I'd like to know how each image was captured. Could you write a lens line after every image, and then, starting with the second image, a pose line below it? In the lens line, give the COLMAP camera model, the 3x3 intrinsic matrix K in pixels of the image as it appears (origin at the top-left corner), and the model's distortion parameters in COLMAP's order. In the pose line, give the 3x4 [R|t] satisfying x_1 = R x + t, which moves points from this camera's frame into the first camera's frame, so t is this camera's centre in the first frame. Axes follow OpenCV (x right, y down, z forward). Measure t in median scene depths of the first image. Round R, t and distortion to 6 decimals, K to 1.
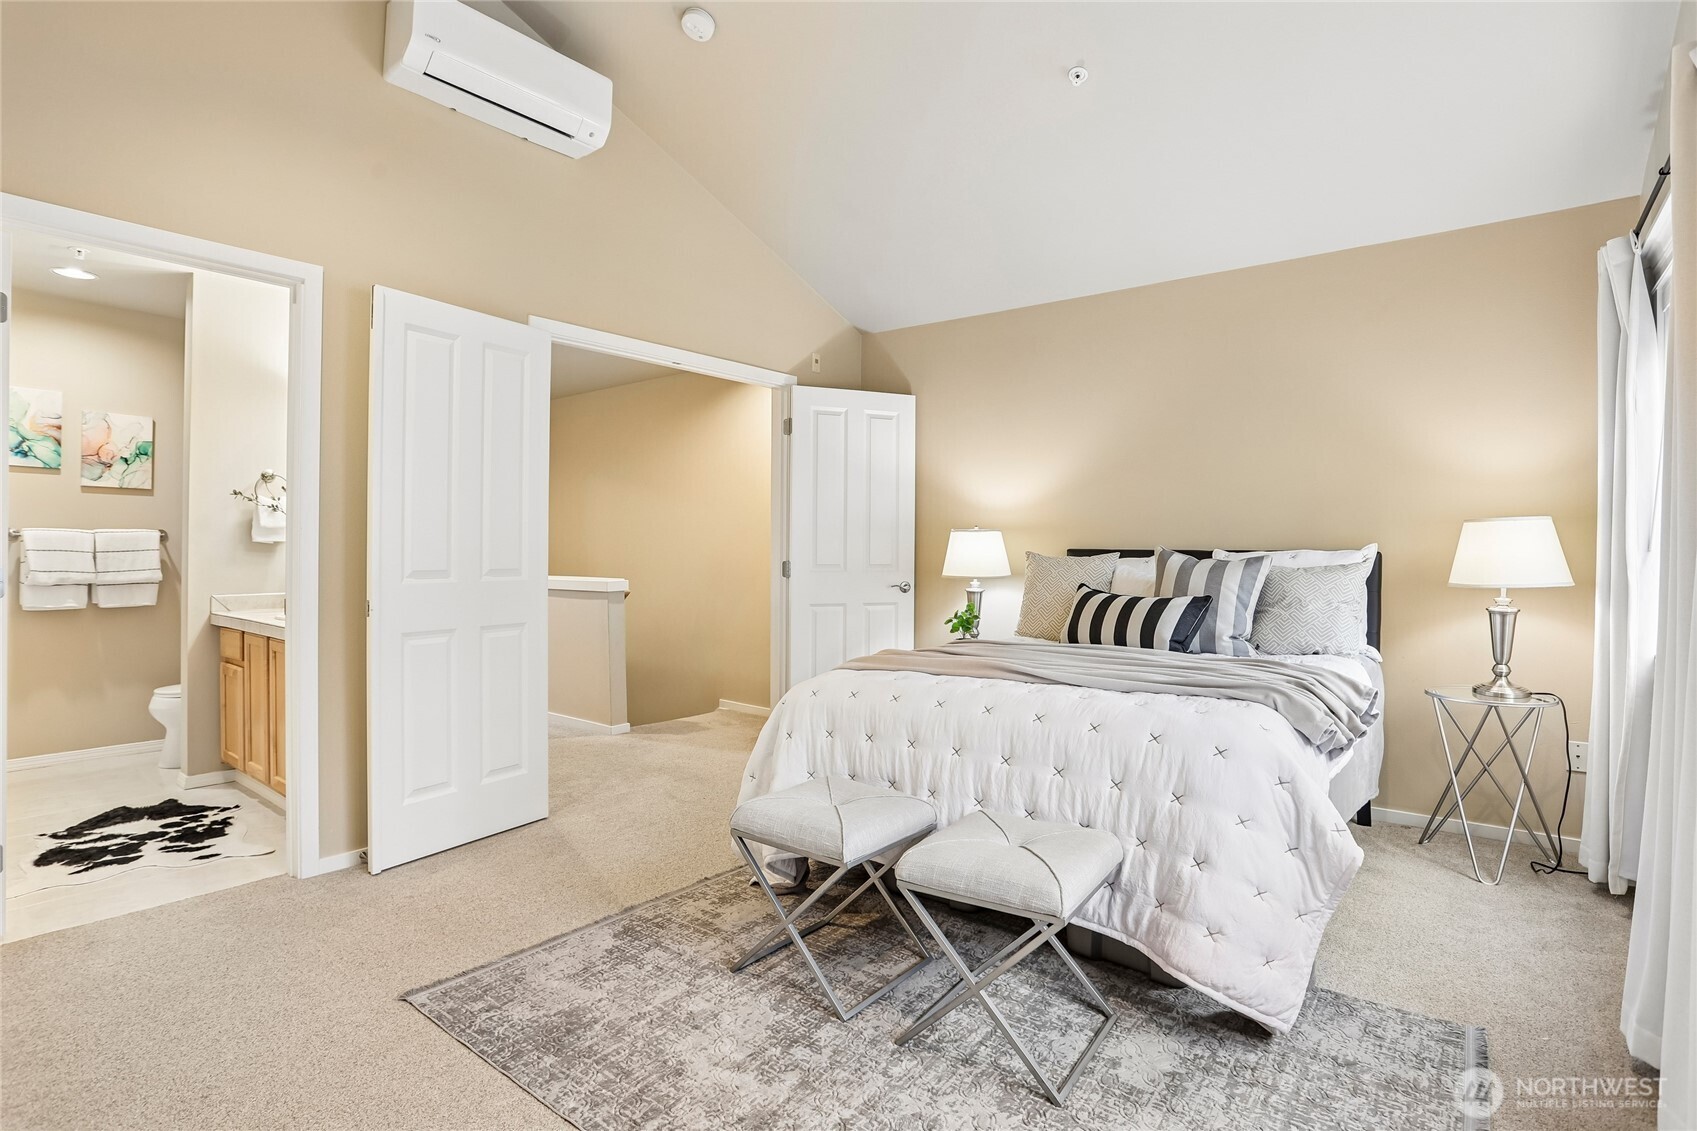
lens RADIAL K [[827.2, 0, 851.2], [0, 827.2, 555.4], [0, 0, 1]] dist [-0.048219, 0.012299]
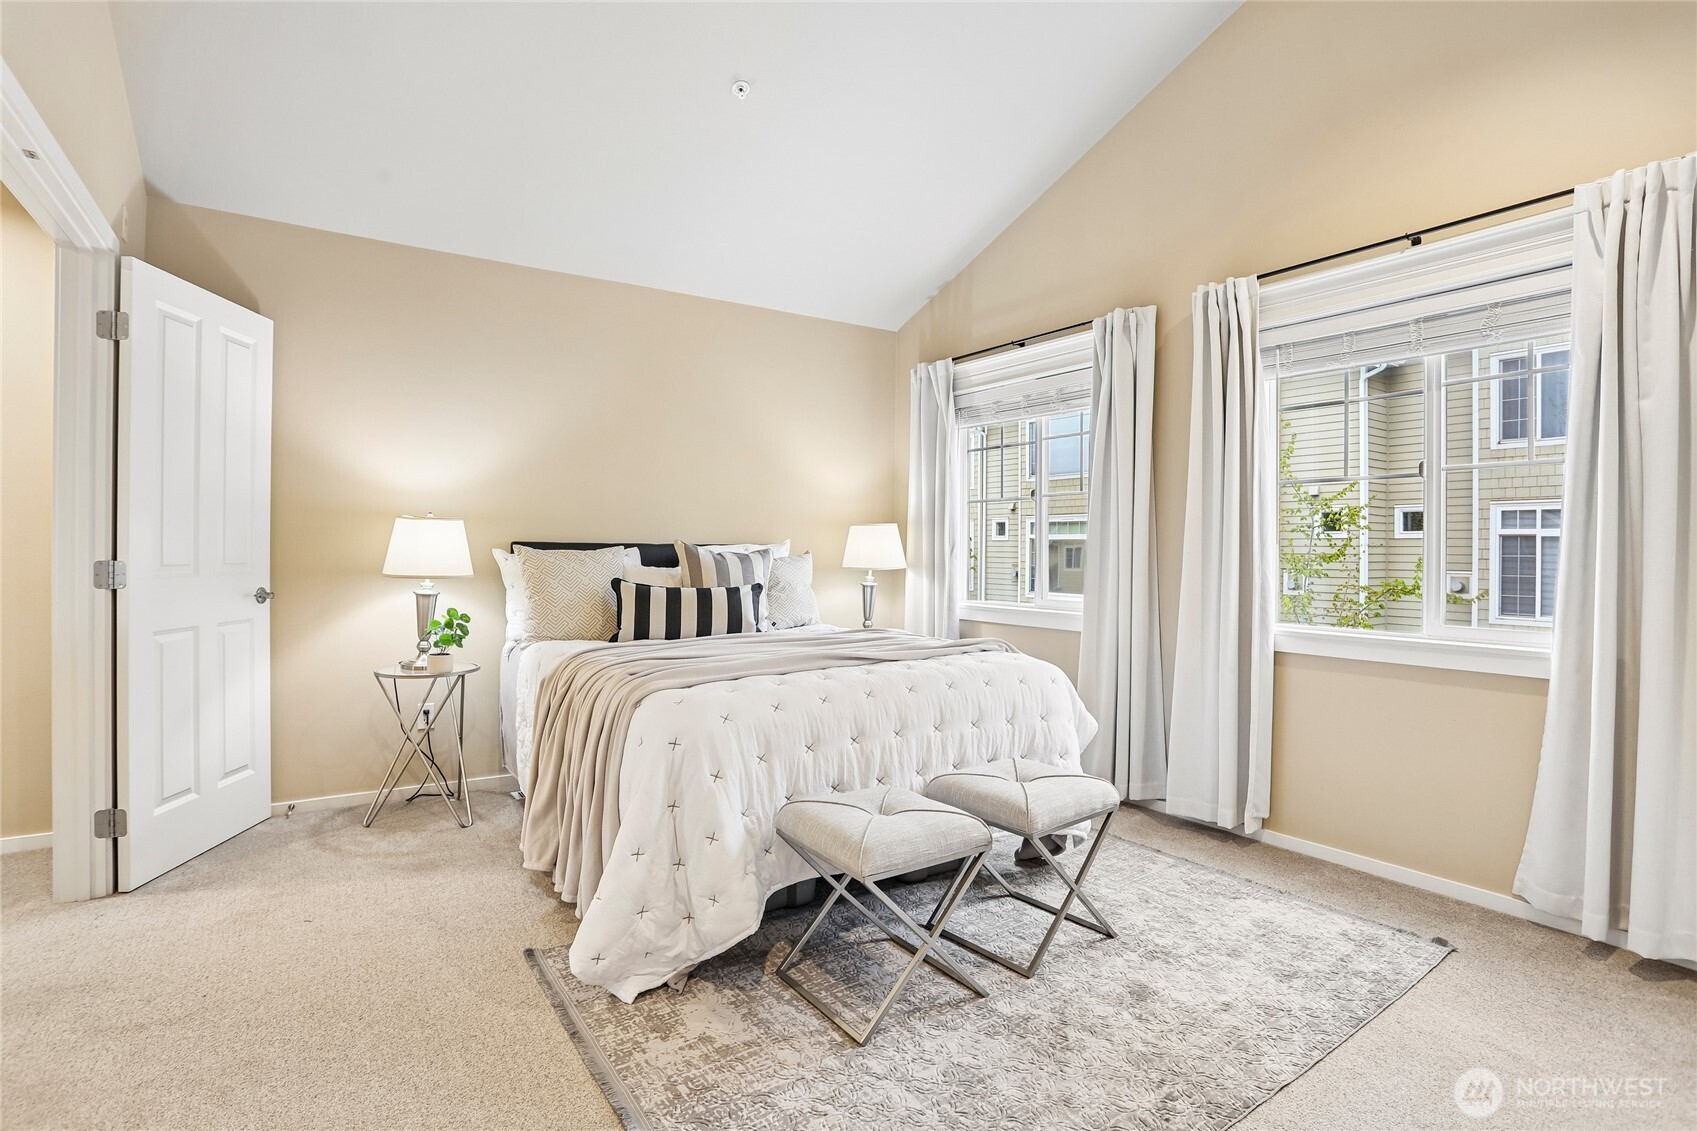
lens RADIAL K [[827.2, 0, 826.9], [0, 827.2, 549.3], [0, 0, 1]] dist [-0.048219, 0.012299]
pose [[0.326409, -0.005054, 0.945215, -0.615812], [0.000036, 0.999986, 0.005335, -0.005788], [-0.945229, -0.001708, 0.326405, 0.492598]]
